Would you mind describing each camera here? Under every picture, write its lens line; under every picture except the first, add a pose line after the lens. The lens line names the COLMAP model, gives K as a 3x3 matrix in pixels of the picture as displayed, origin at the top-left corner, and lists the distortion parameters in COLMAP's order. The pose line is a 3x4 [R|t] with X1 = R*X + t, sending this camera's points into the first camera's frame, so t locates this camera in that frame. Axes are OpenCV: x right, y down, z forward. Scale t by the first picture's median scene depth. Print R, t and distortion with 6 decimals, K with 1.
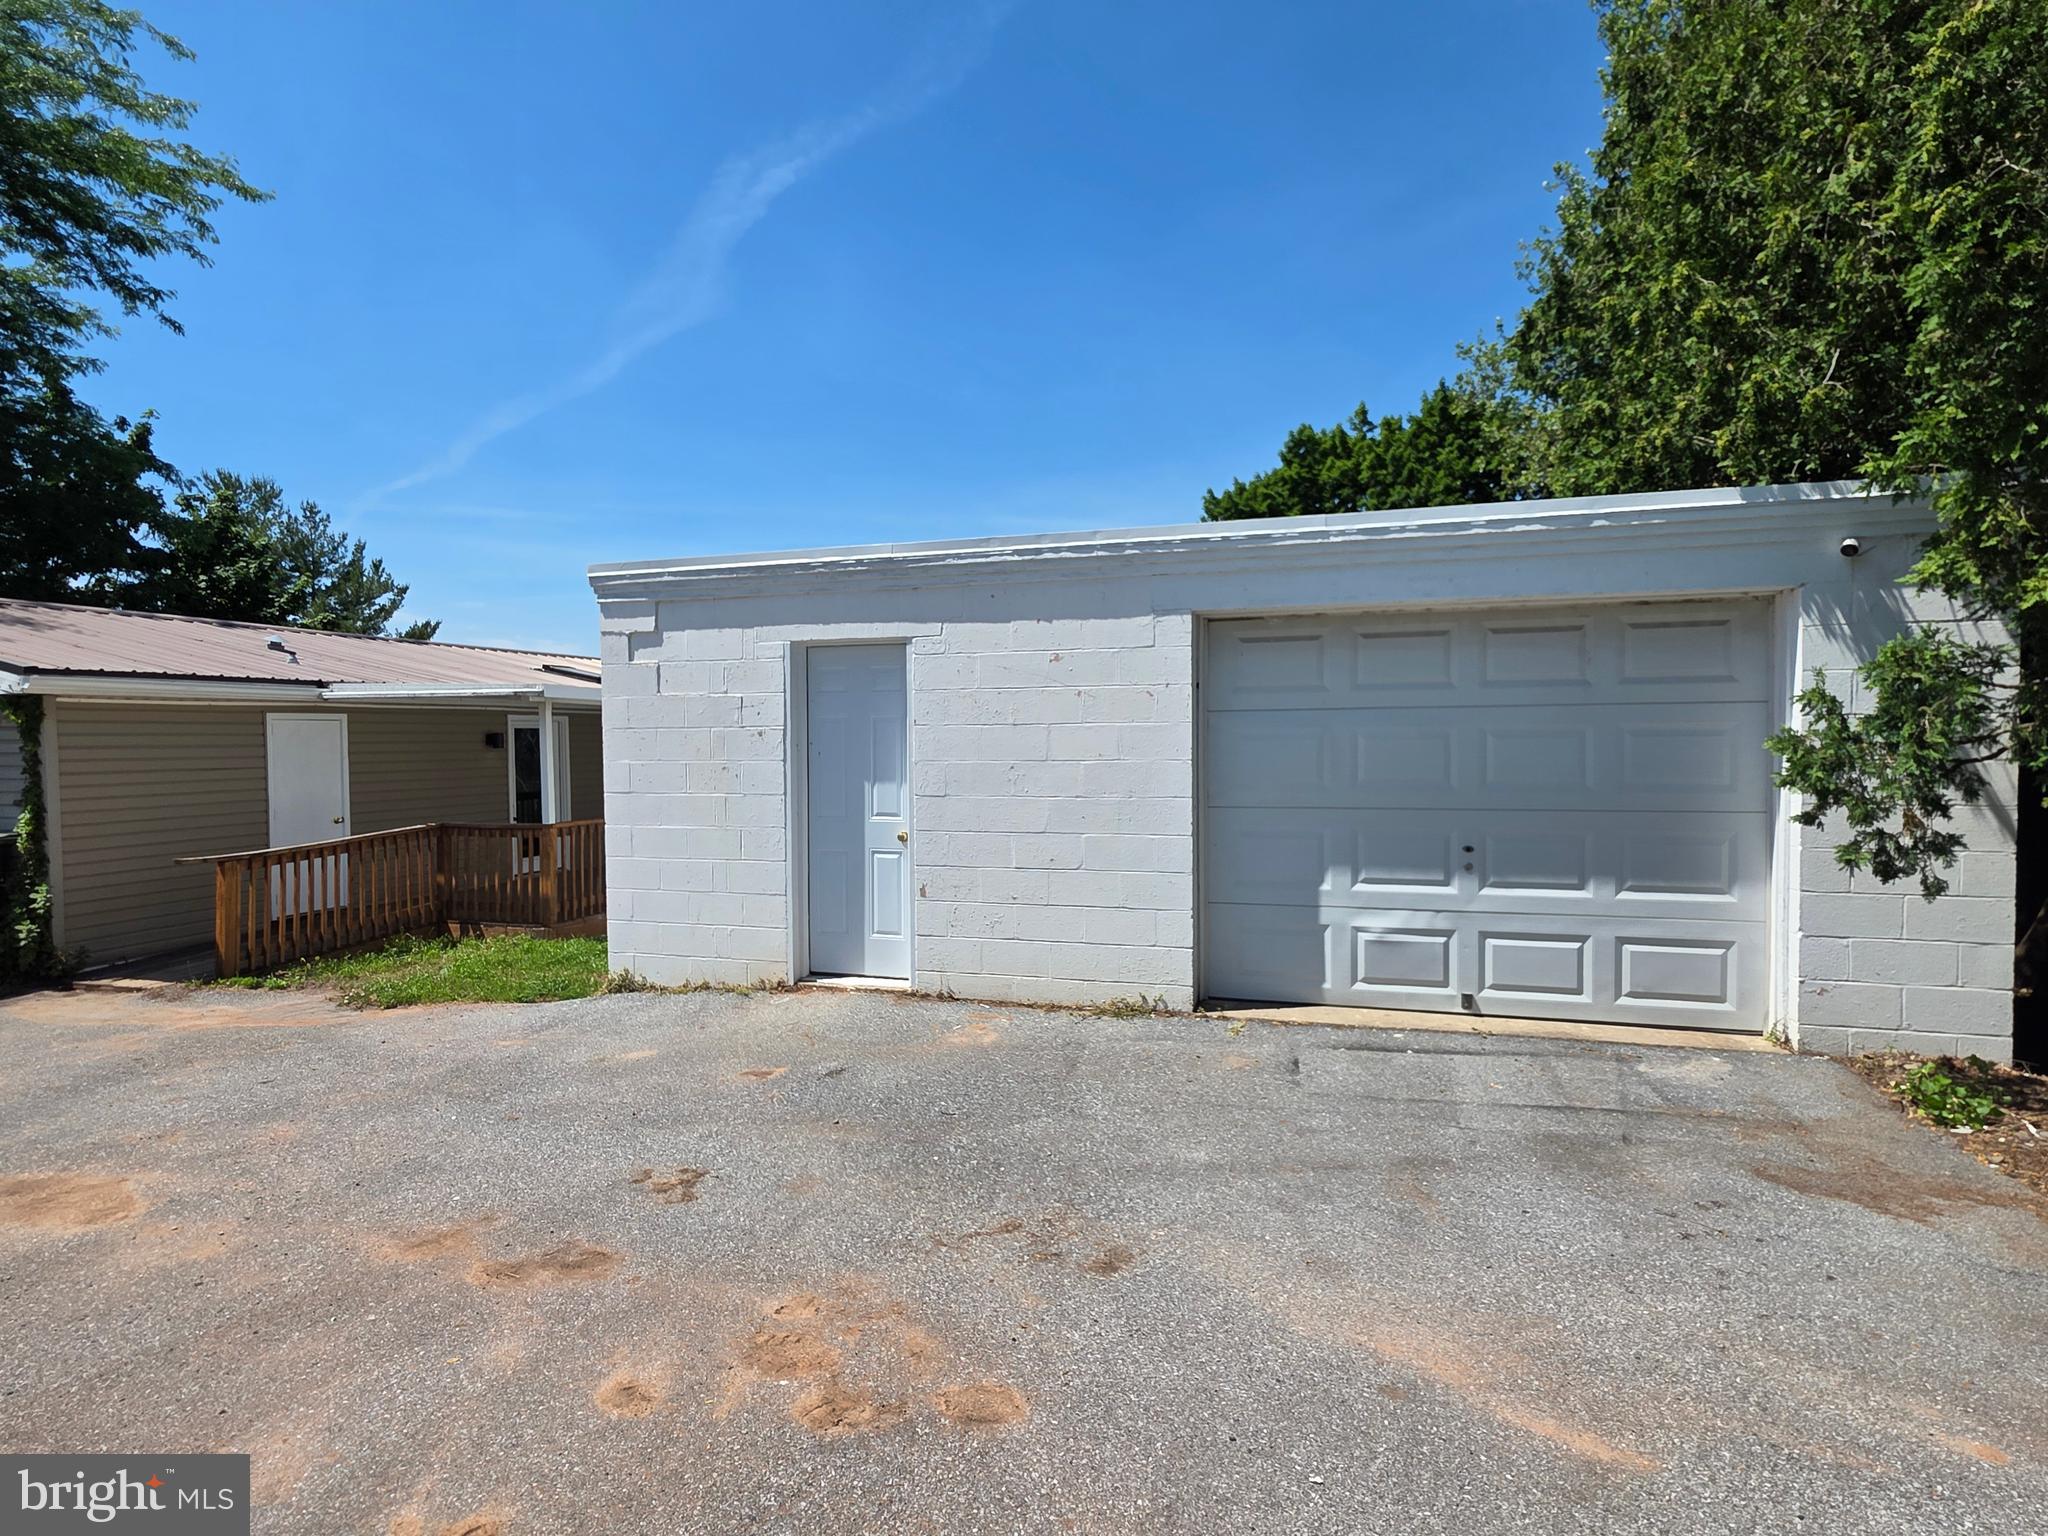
lens RADIAL K [[1046.8, 0, 1020.5], [0, 1046.8, 755.7], [0, 0, 1]] dist [-0.002513, -0.000320]
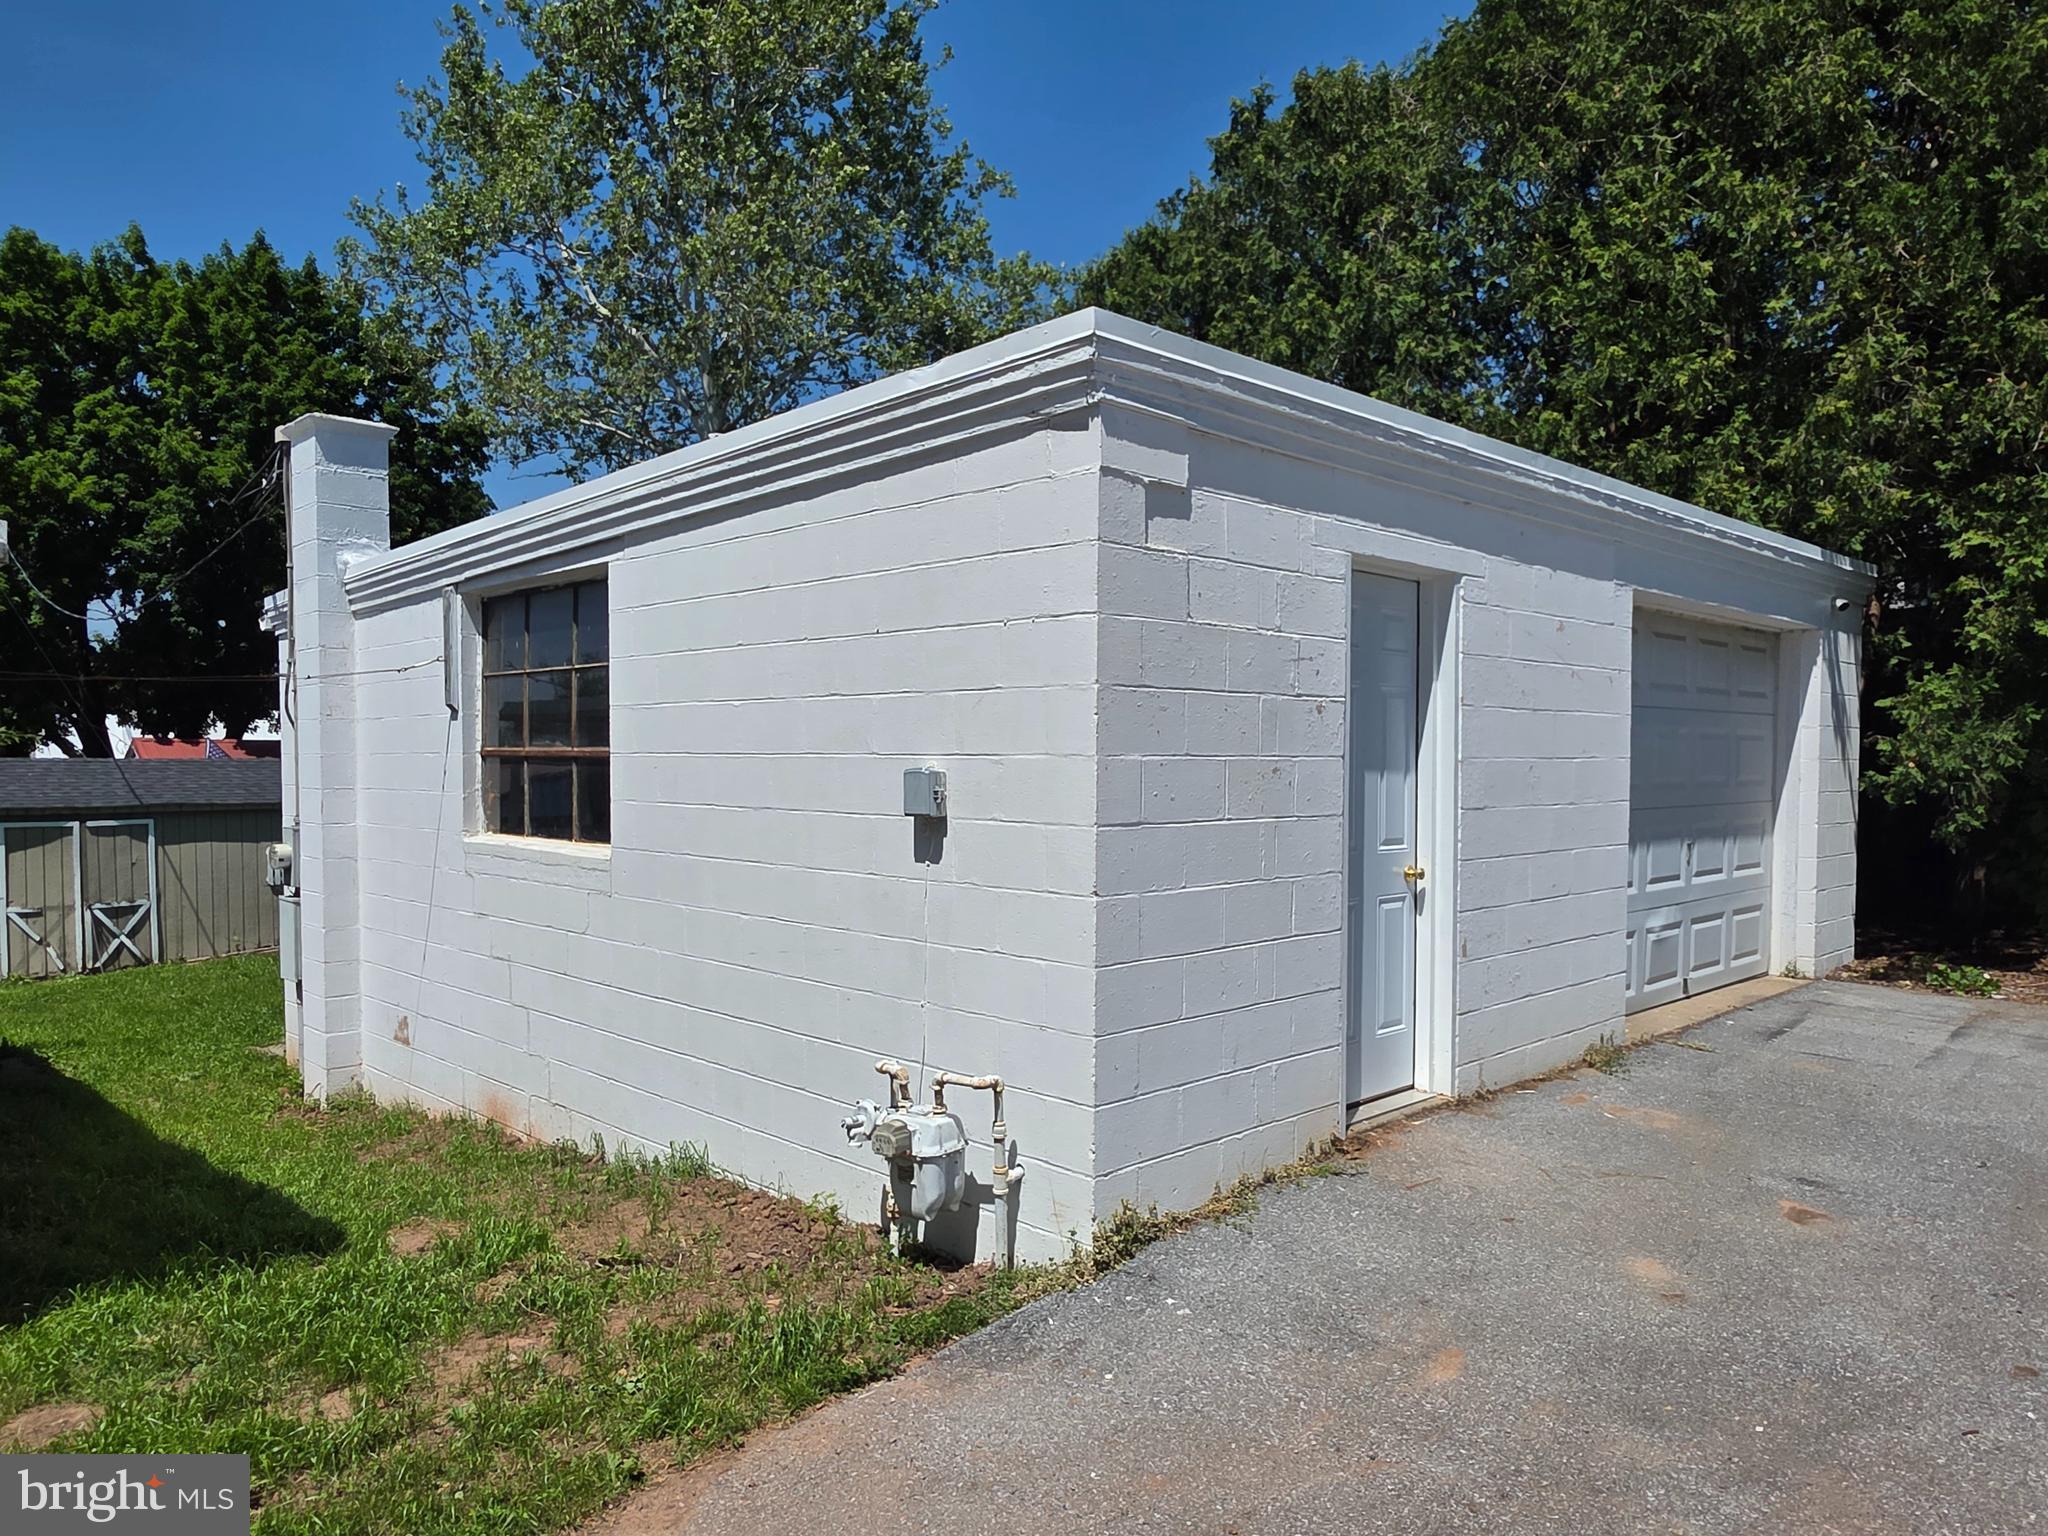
lens RADIAL K [[1385.0, 0, 1031.0], [0, 1385.0, 803.6], [0, 0, 1]] dist [0.007269, 0.000772]
pose [[0.486450, -0.019000, 0.873502, -1.015582], [0.009965, 0.999819, 0.016198, 0.017179], [-0.873652, 0.000825, 0.486551, 0.803525]]
